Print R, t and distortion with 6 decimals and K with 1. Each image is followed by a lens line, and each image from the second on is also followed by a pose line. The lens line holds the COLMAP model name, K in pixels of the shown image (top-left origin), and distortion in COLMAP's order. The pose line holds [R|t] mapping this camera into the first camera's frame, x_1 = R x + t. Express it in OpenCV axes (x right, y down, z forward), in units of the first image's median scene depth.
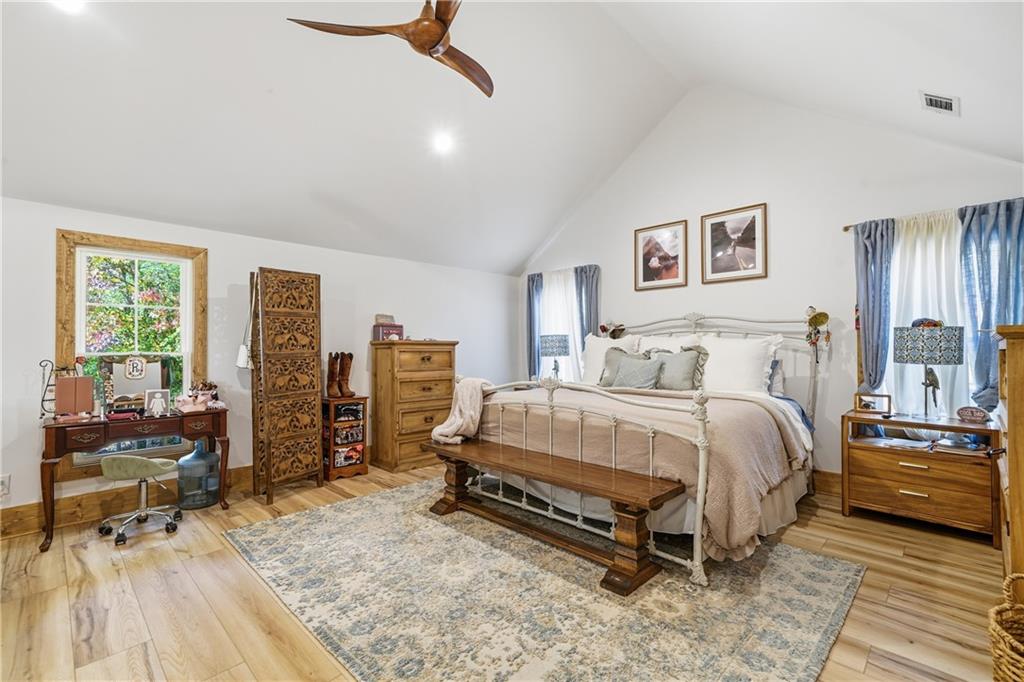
lens RADIAL K [[474.4, 0, 513.2], [0, 474.4, 341.2], [0, 0, 1]] dist [0.001166, 0.000193]
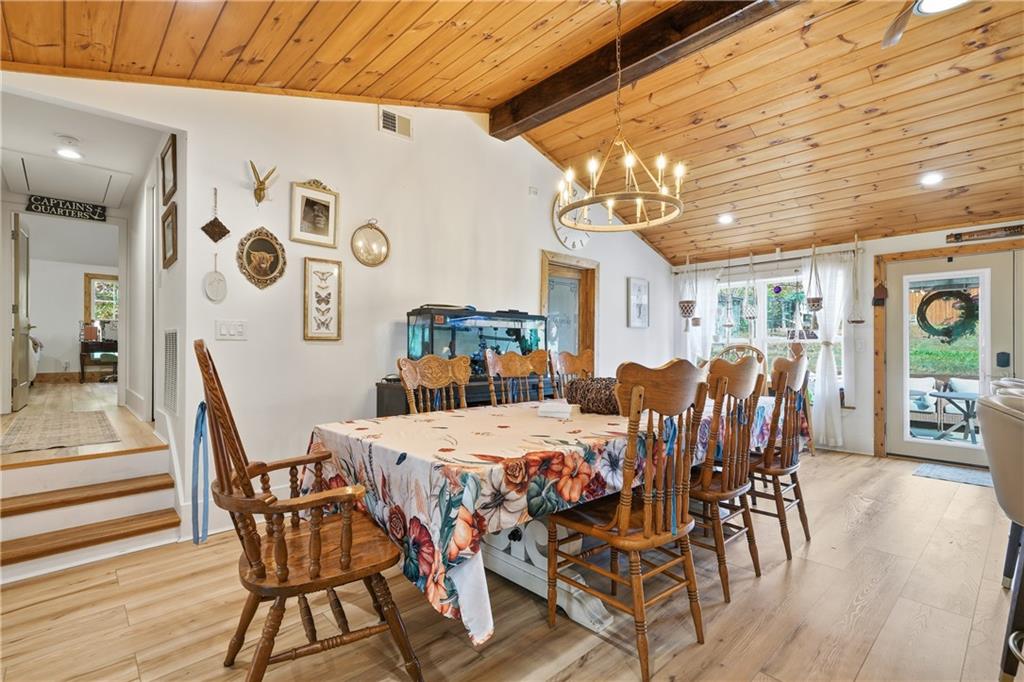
lens RADIAL K [[474.4, 0, 510.5], [0, 474.4, 344.5], [0, 0, 1]] dist [0.001166, 0.000193]
pose [[0.999579, -0.001750, -0.028947, 1.608373], [0.001962, 0.999971, 0.007323, 0.157610], [0.028933, -0.007376, 0.999554, -1.705647]]
